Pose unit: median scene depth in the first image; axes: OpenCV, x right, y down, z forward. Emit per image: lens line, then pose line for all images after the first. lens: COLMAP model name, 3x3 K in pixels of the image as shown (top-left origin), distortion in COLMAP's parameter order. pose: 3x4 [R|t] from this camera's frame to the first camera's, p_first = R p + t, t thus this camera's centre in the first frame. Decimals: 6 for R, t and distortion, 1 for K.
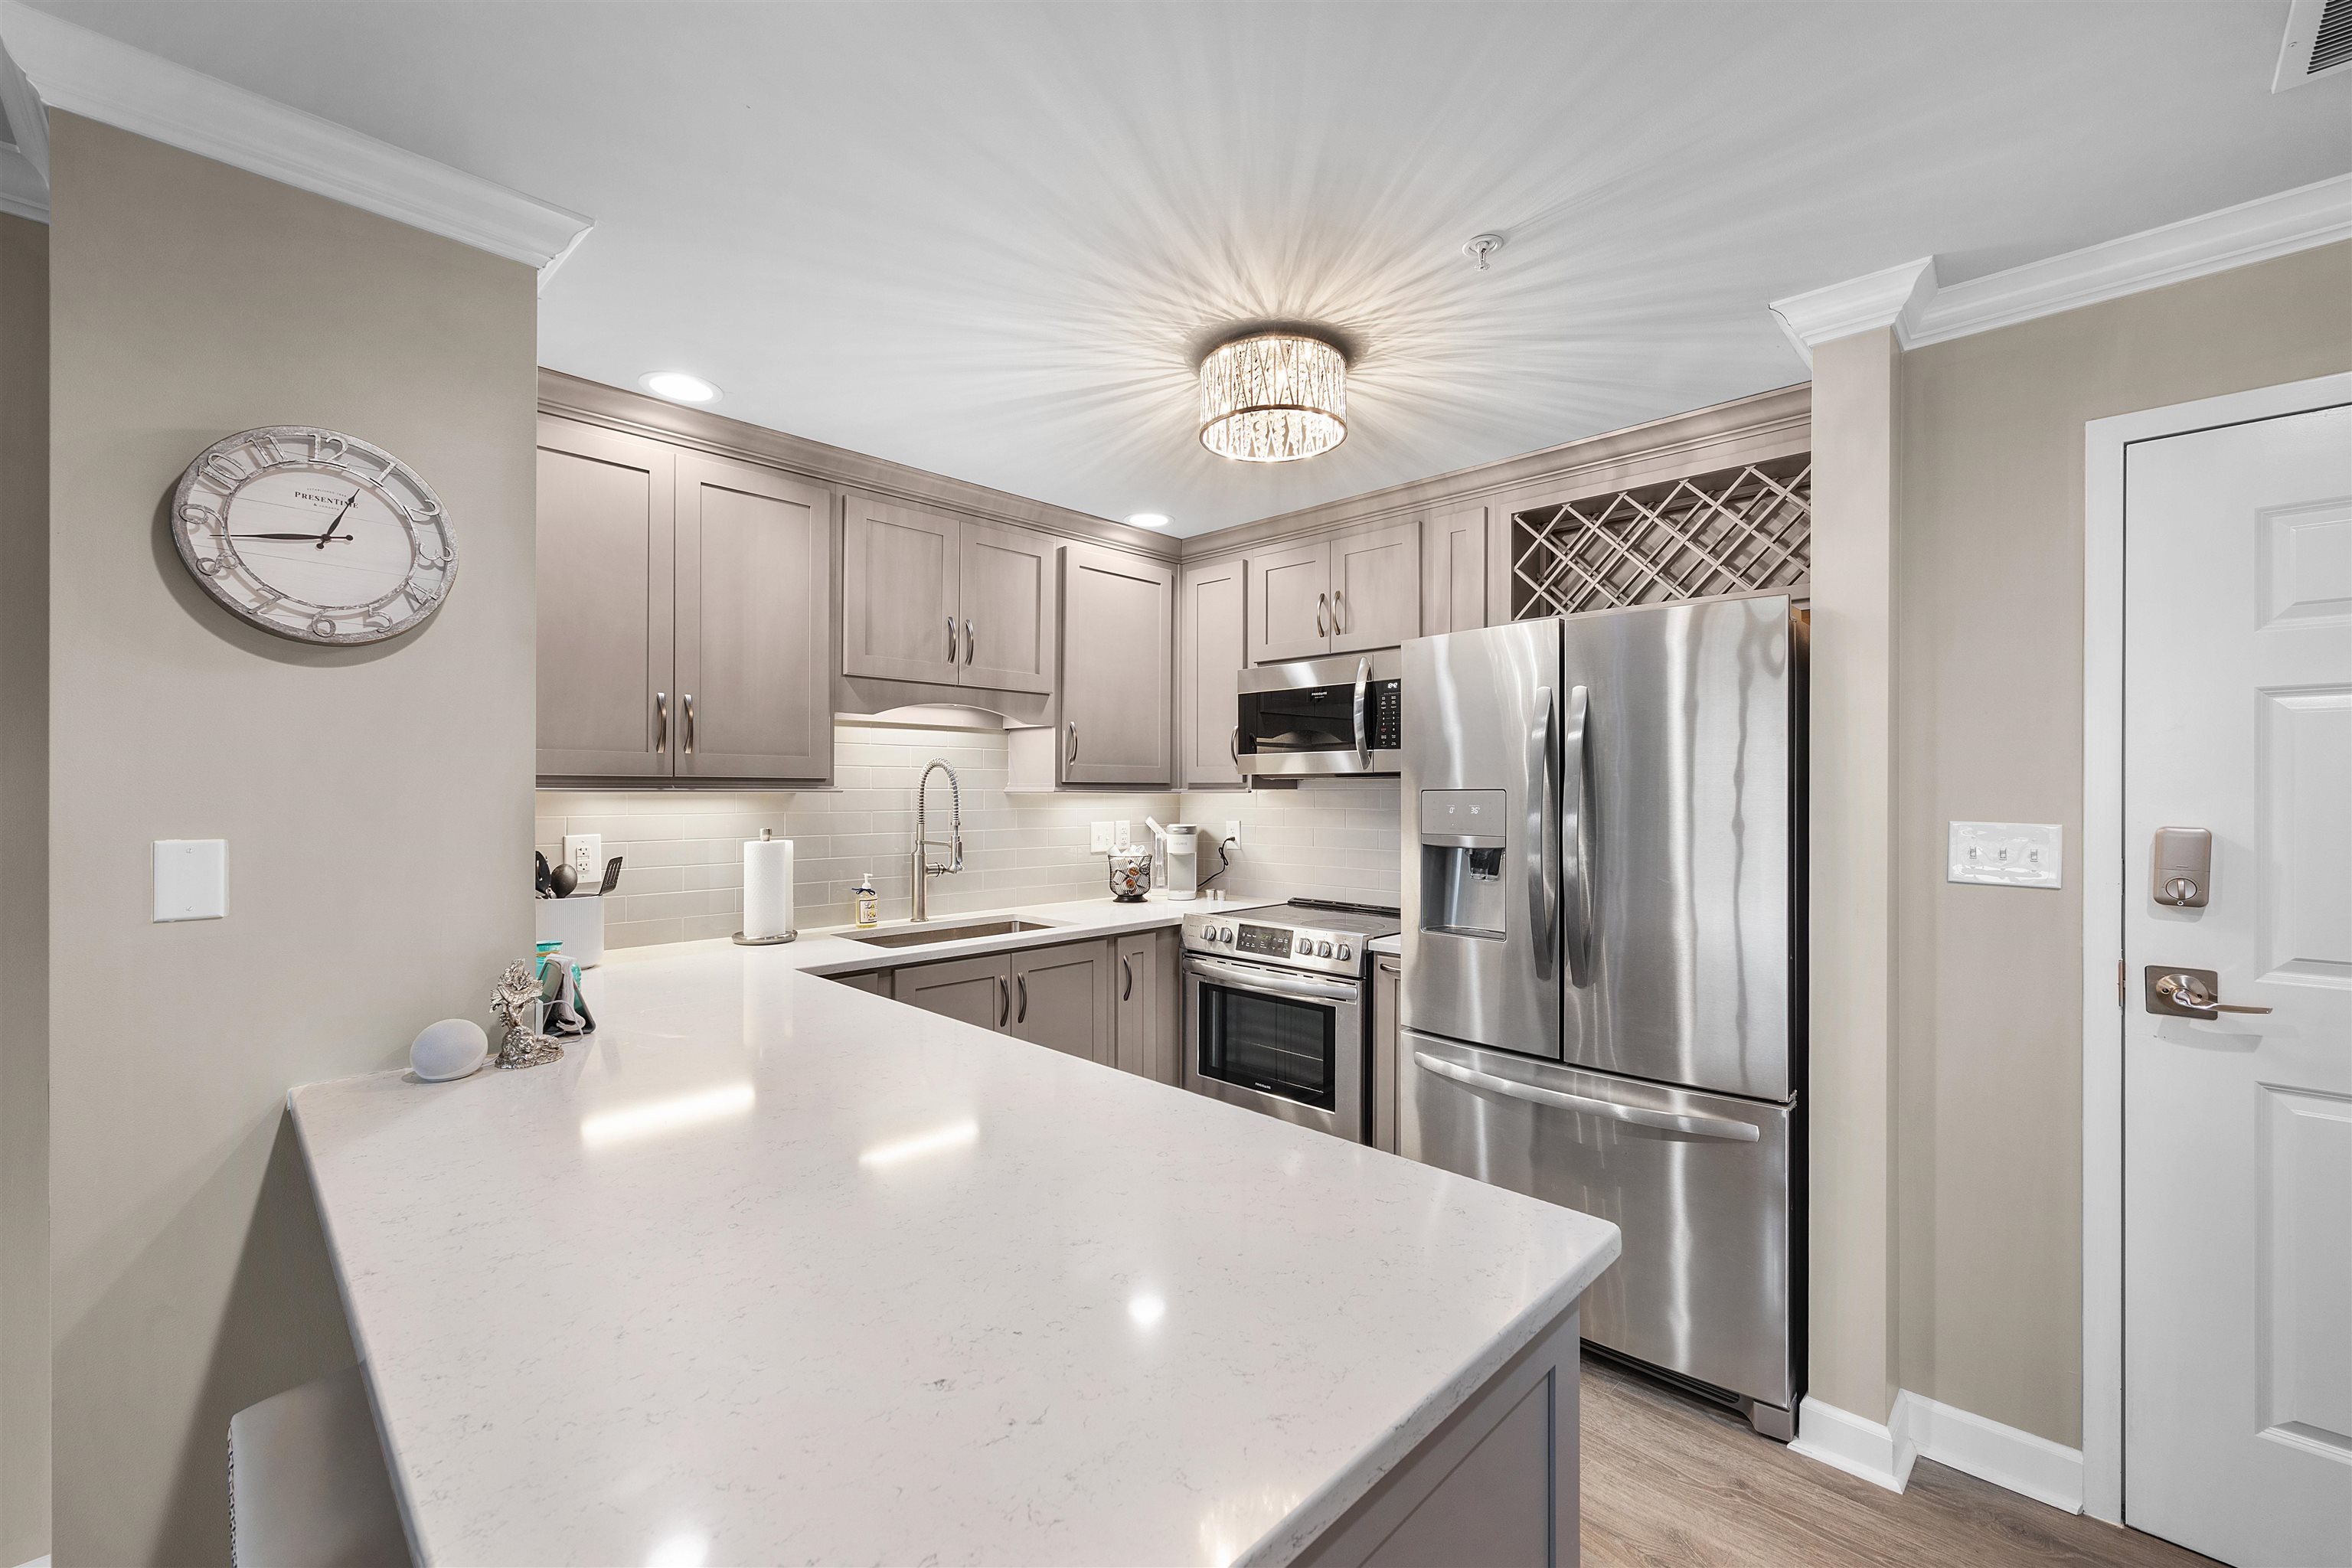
lens RADIAL K [[962.0, 0, 1181.5], [0, 962.0, 788.4], [0, 0, 1]] dist [0.012708, 0.000359]
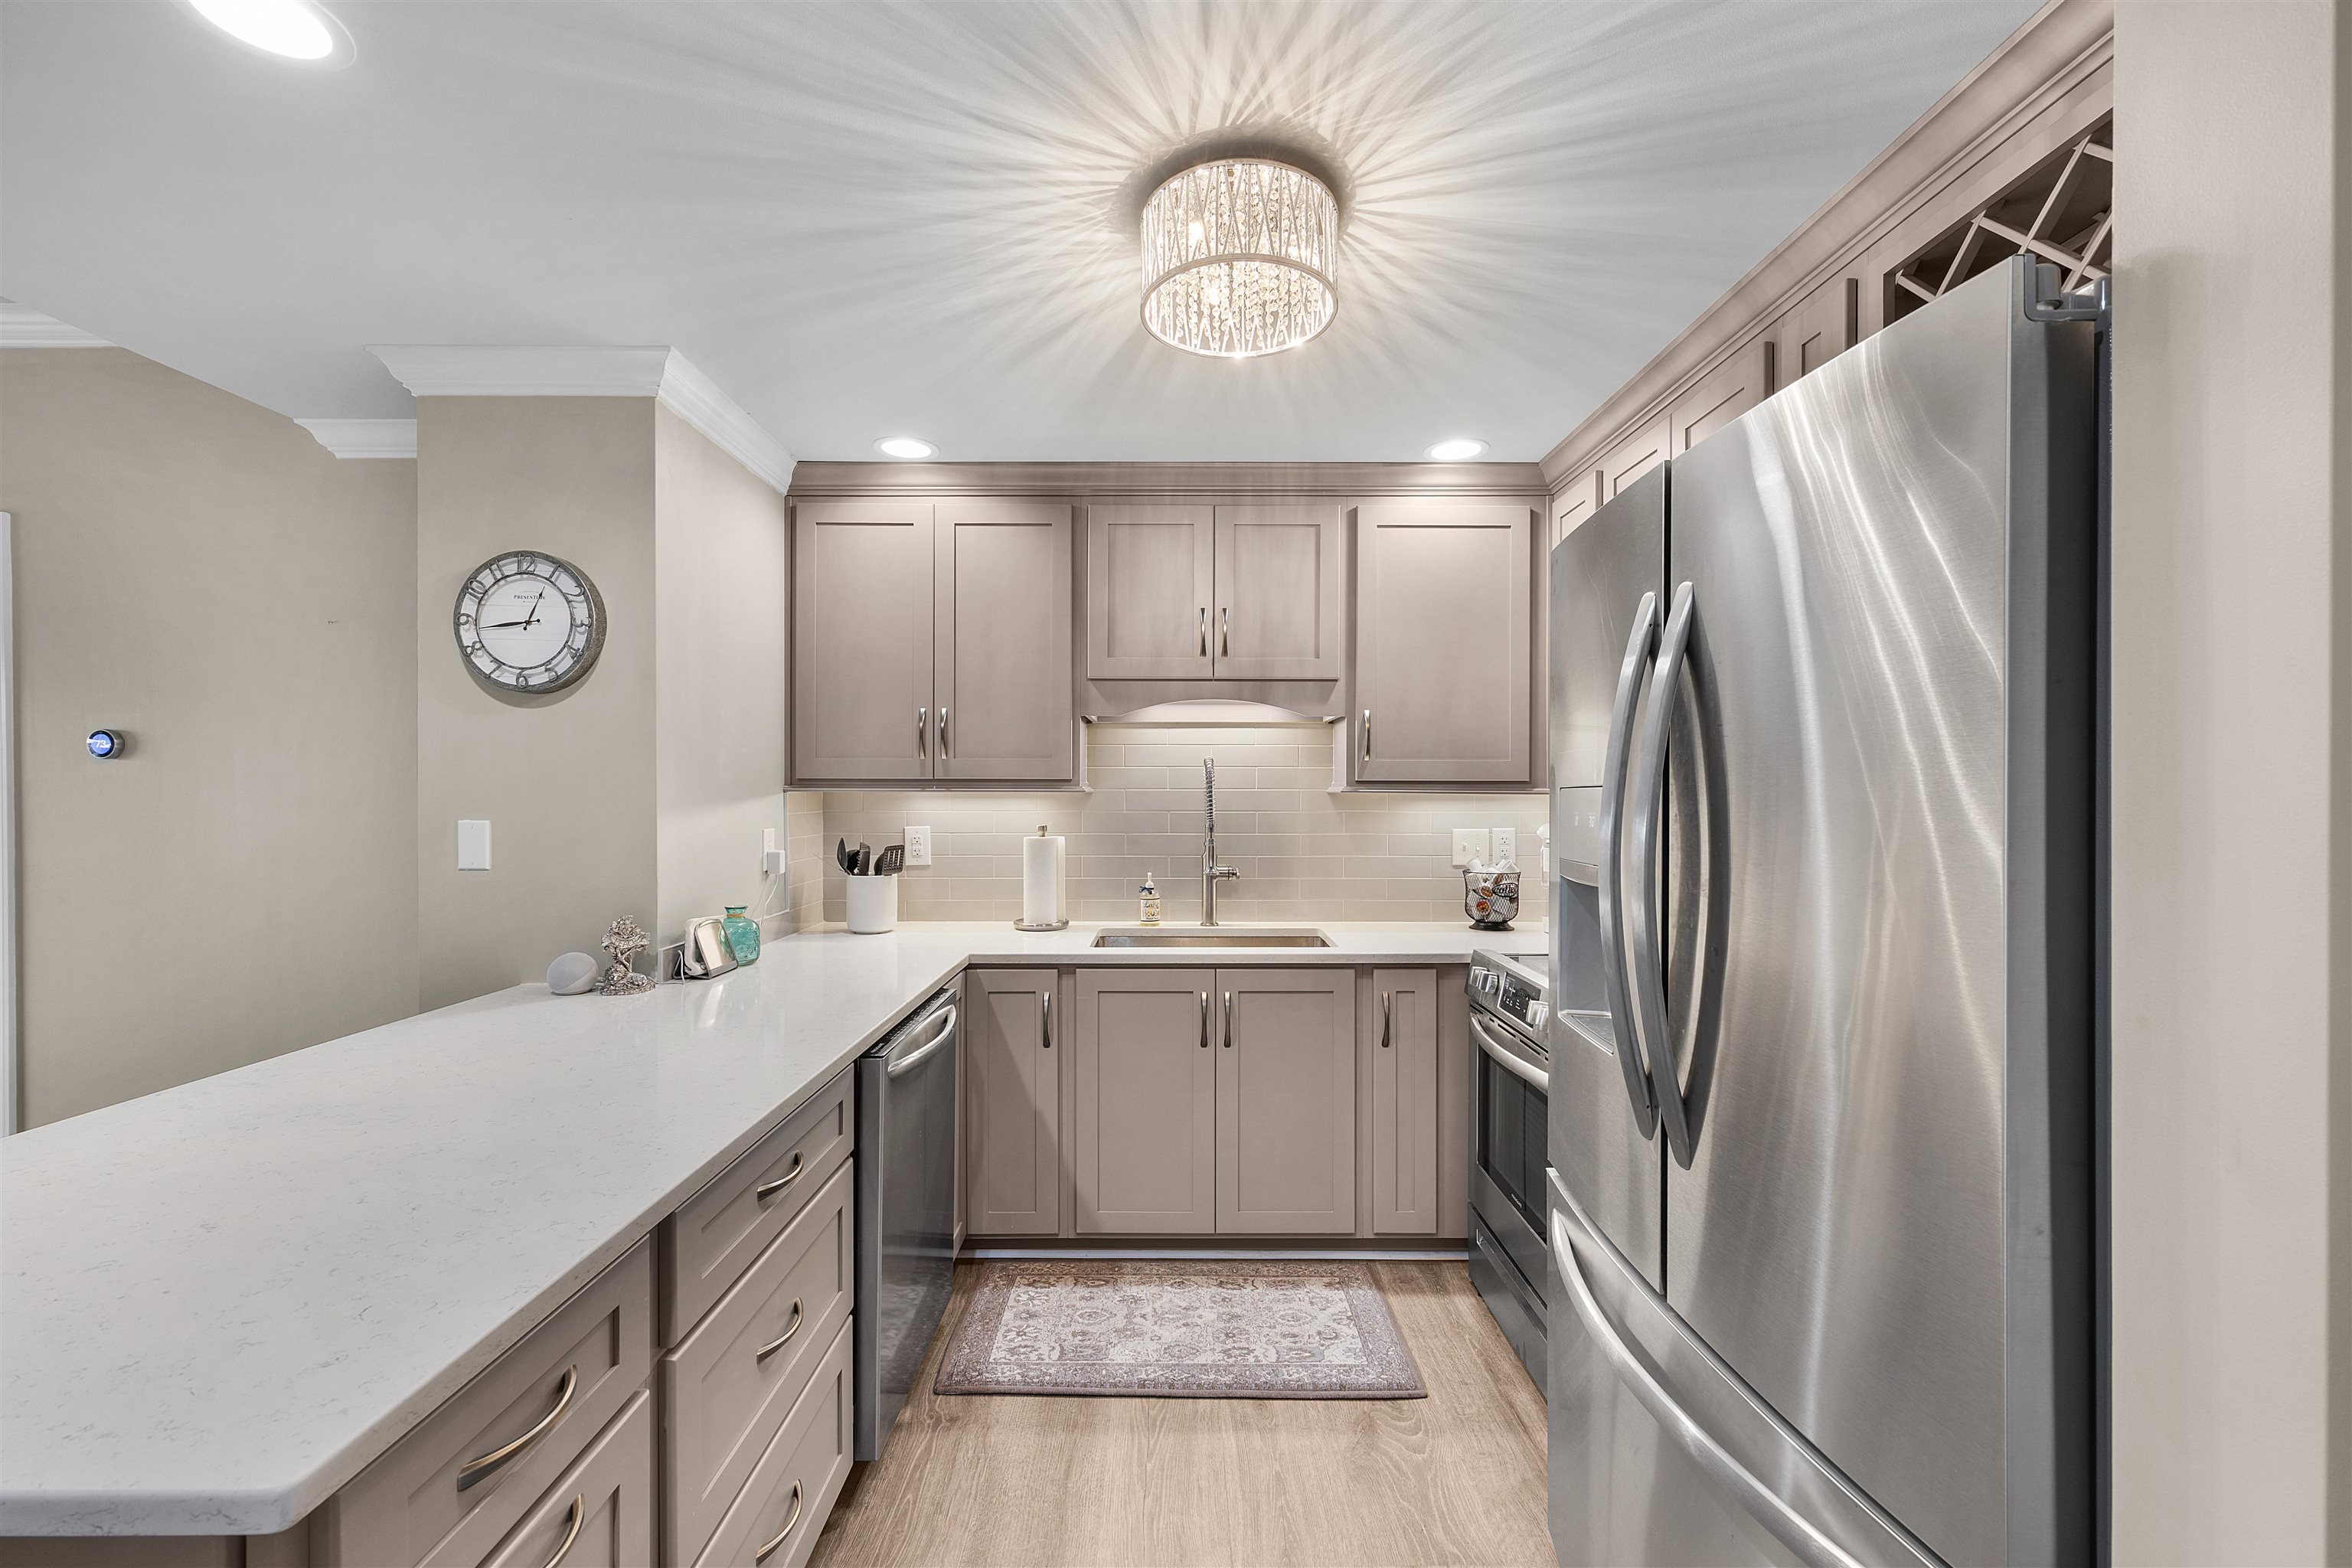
lens RADIAL K [[962.0, 0, 1179.3], [0, 962.0, 788.6], [0, 0, 1]] dist [0.012708, 0.000359]
pose [[0.704647, -0.005158, -0.709540, 0.462315], [0.002222, 0.999985, -0.005062, 0.005525], [0.709555, 0.001991, 0.704647, 0.345849]]
